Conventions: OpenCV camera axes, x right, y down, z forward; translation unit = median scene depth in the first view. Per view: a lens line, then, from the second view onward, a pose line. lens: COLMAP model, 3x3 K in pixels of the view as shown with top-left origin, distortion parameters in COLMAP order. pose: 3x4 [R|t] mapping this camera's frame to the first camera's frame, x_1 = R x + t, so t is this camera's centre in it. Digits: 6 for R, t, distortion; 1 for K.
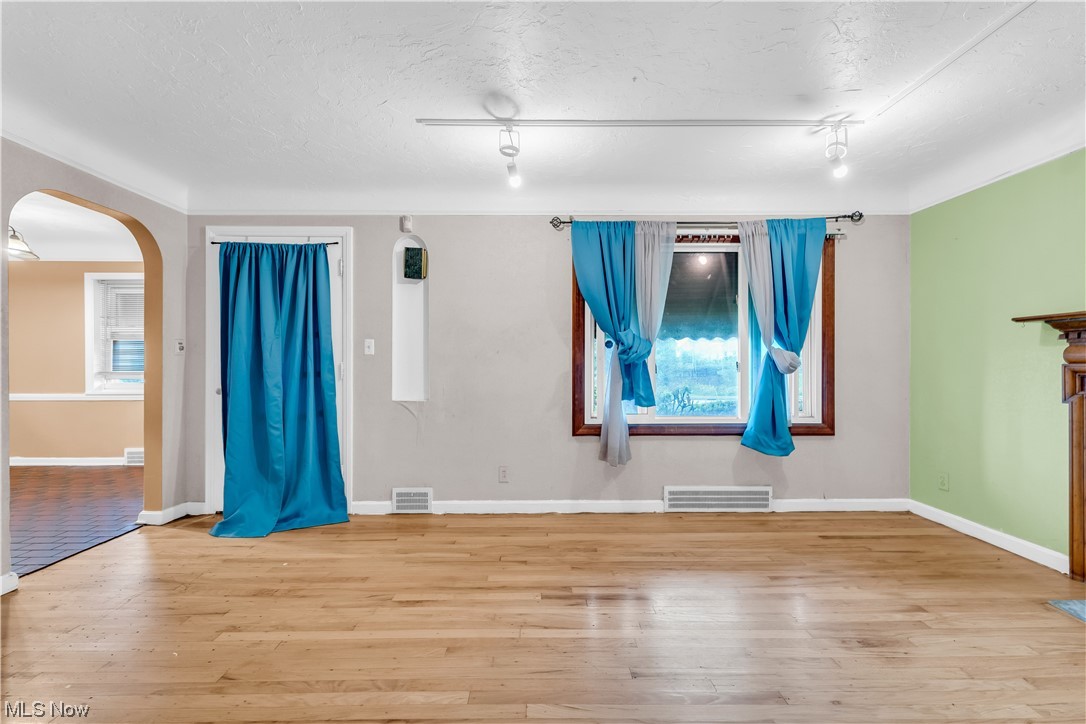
lens RADIAL K [[439.5, 0, 541.6], [0, 439.5, 365.0], [0, 0, 1]] dist [-0.001176, 0.000061]
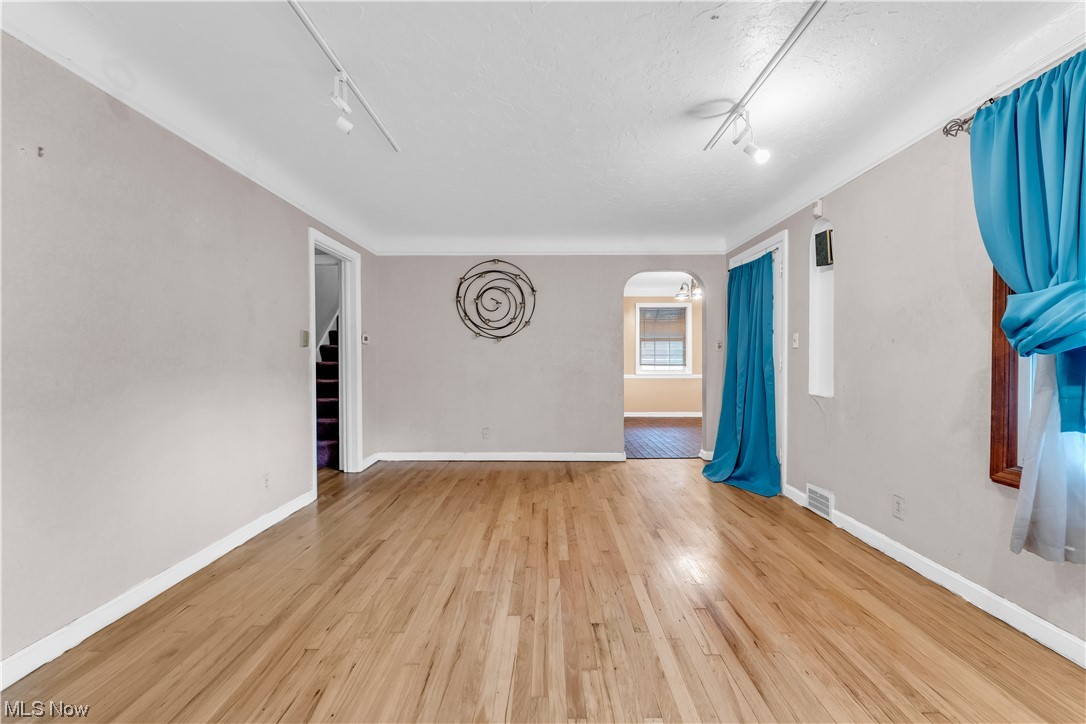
lens RADIAL K [[439.5, 0, 541.7], [0, 439.5, 361.4], [0, 0, 1]] dist [-0.001176, 0.000061]
pose [[-0.018567, 0.008246, -0.999794, 0.669216], [0.005016, 0.999954, 0.008154, -0.003484], [0.999815, -0.004864, -0.018607, 0.427547]]
